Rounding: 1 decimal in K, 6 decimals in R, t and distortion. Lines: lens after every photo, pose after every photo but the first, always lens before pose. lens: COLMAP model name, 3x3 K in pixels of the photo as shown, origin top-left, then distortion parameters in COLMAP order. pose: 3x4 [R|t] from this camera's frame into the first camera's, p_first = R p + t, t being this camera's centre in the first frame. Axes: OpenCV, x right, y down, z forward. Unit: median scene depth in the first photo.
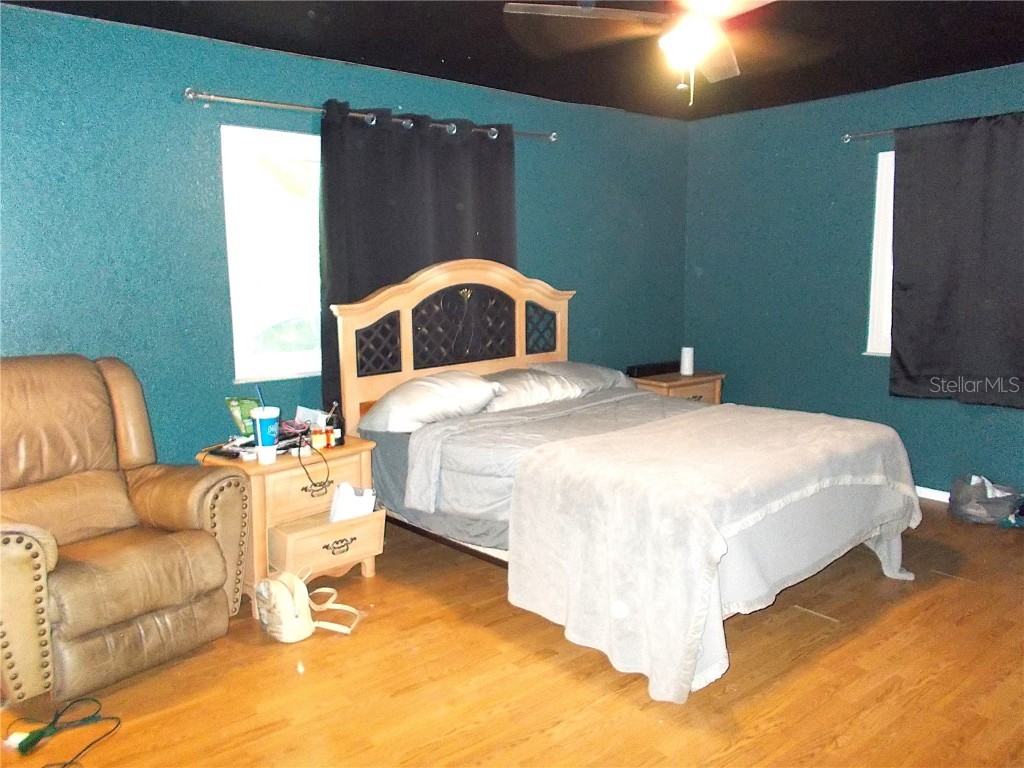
lens RADIAL K [[782.1, 0, 507.2], [0, 782.1, 369.8], [0, 0, 1]] dist [0.005167, -0.003542]
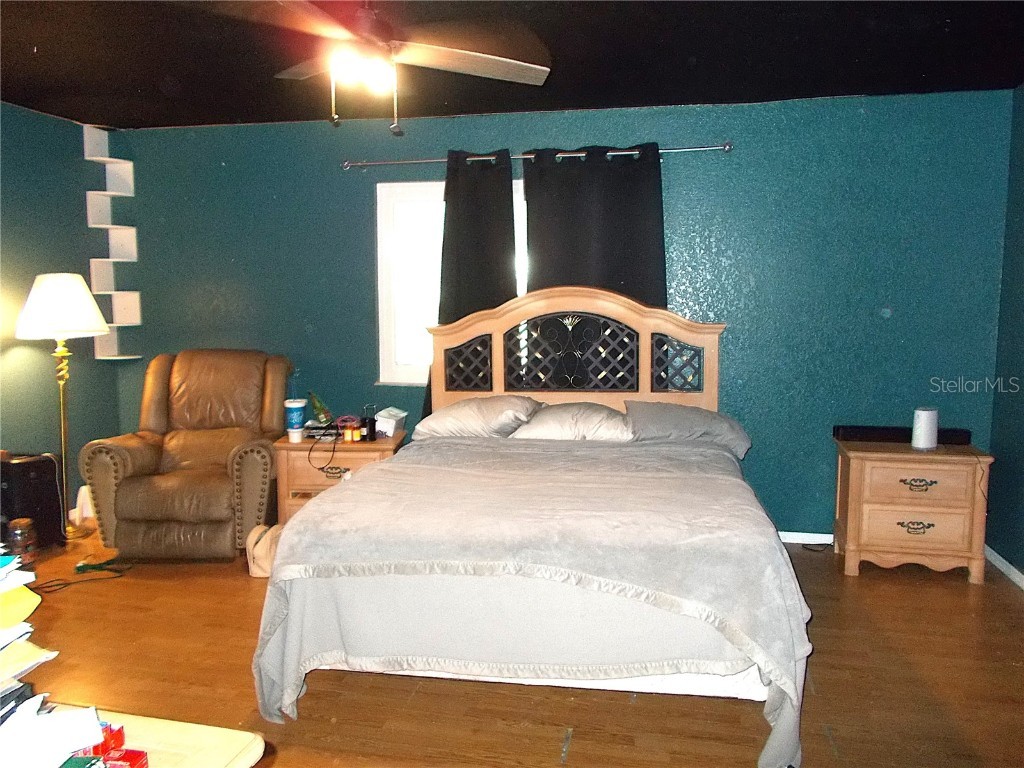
lens RADIAL K [[782.1, 0, 507.2], [0, 782.1, 369.8], [0, 0, 1]] dist [0.005167, -0.003542]
pose [[0.635870, 0.082385, -0.767387, 0.685652], [-0.108650, 0.993940, 0.016678, -0.046184], [0.764110, 0.072772, 0.640968, 0.321786]]
